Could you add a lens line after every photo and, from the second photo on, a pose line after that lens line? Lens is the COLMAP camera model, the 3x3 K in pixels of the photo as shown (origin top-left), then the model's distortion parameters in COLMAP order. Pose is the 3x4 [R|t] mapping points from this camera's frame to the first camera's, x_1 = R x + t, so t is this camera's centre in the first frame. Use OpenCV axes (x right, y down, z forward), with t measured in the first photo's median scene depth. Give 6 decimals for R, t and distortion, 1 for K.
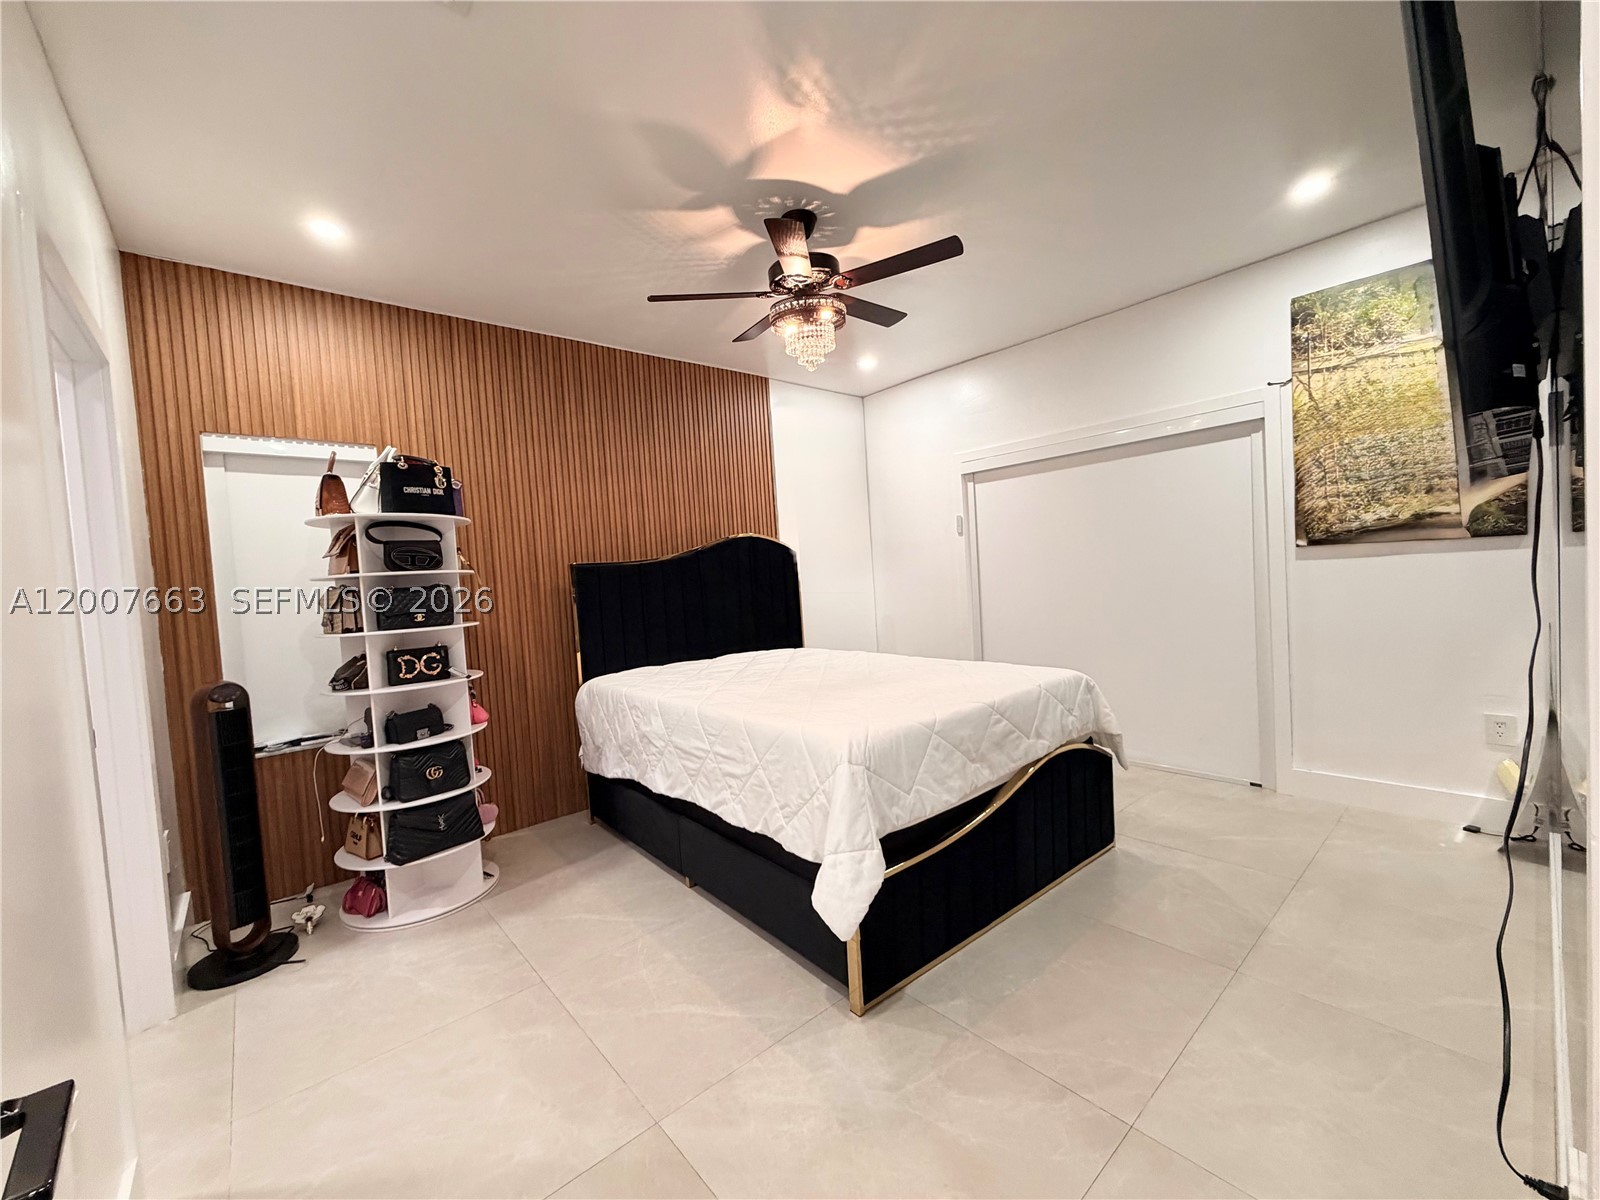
lens RADIAL K [[631.5, 0, 800.0], [0, 631.5, 600.0], [0, 0, 1]] dist [0.001161, 0.000046]
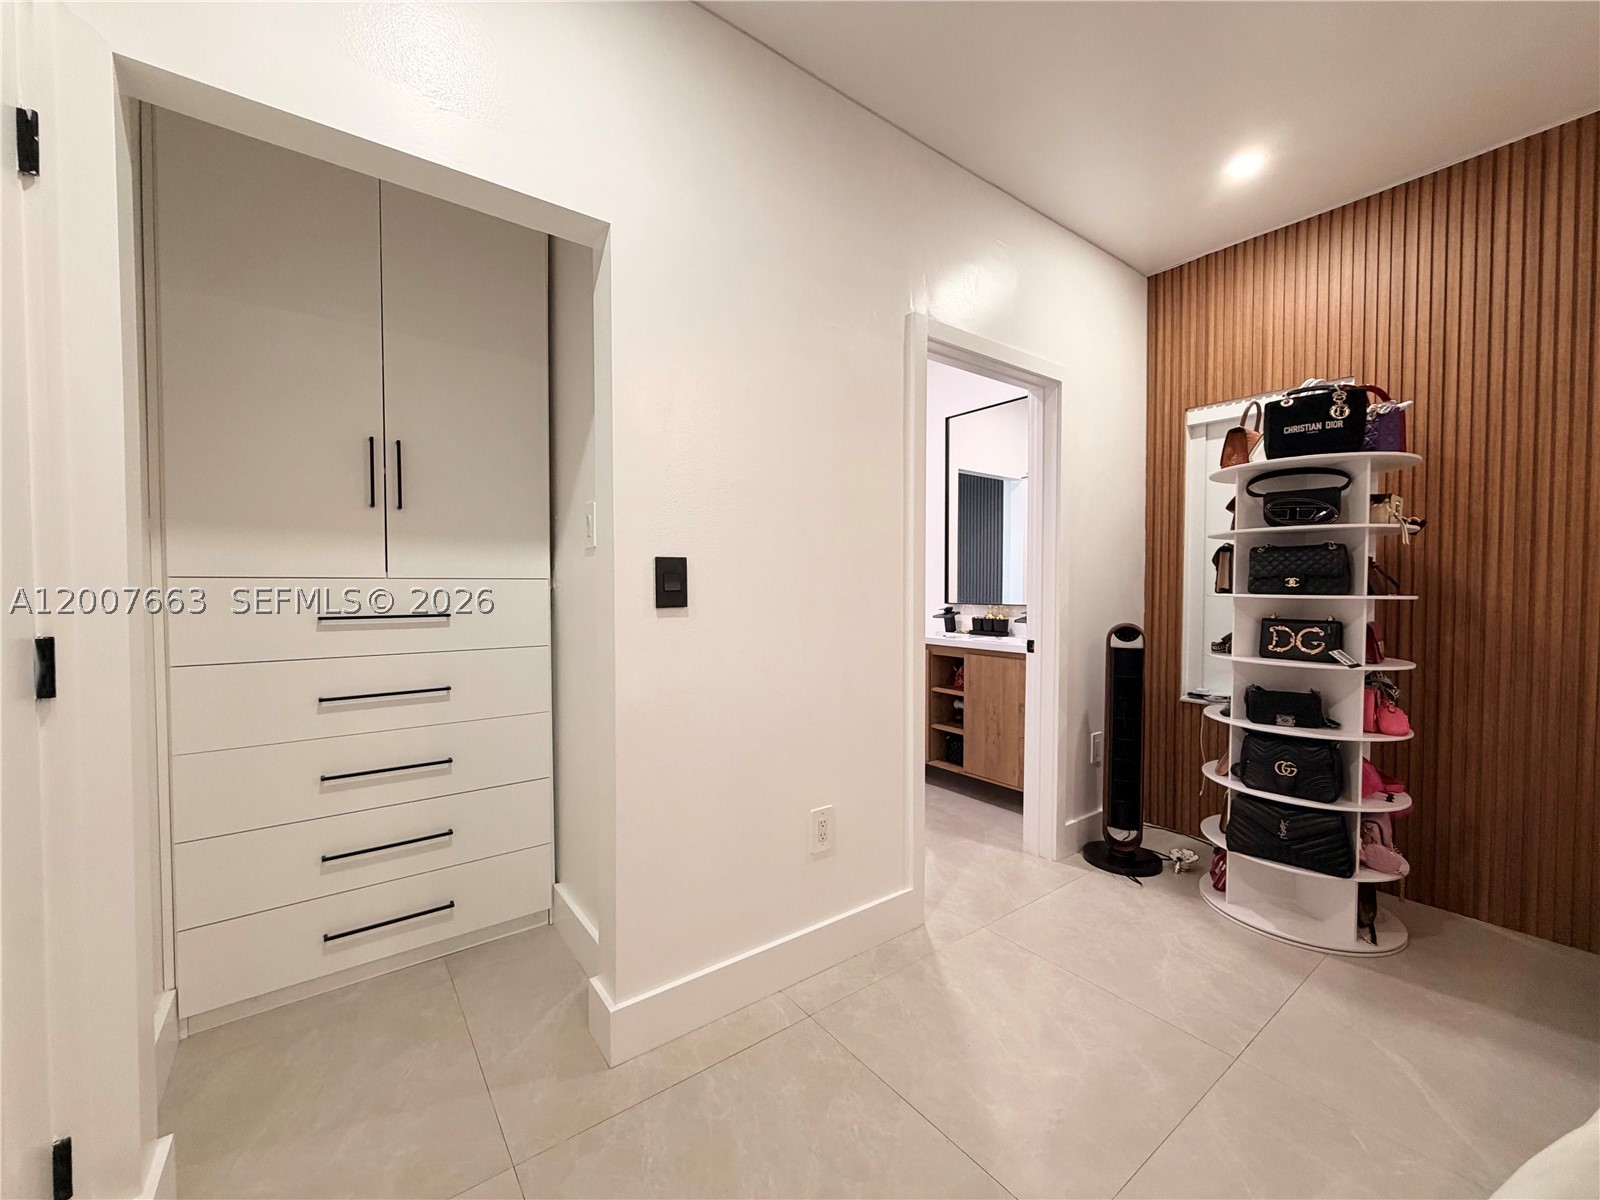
lens RADIAL K [[640.8, 0, 796.7], [0, 640.8, 598.9], [0, 0, 1]] dist [0.002002, -0.000101]
pose [[-0.074809, 0.083776, -0.993673, 0.291853], [-0.031681, 0.995762, 0.086337, -0.002991], [0.996695, 0.037939, -0.071838, 0.404312]]
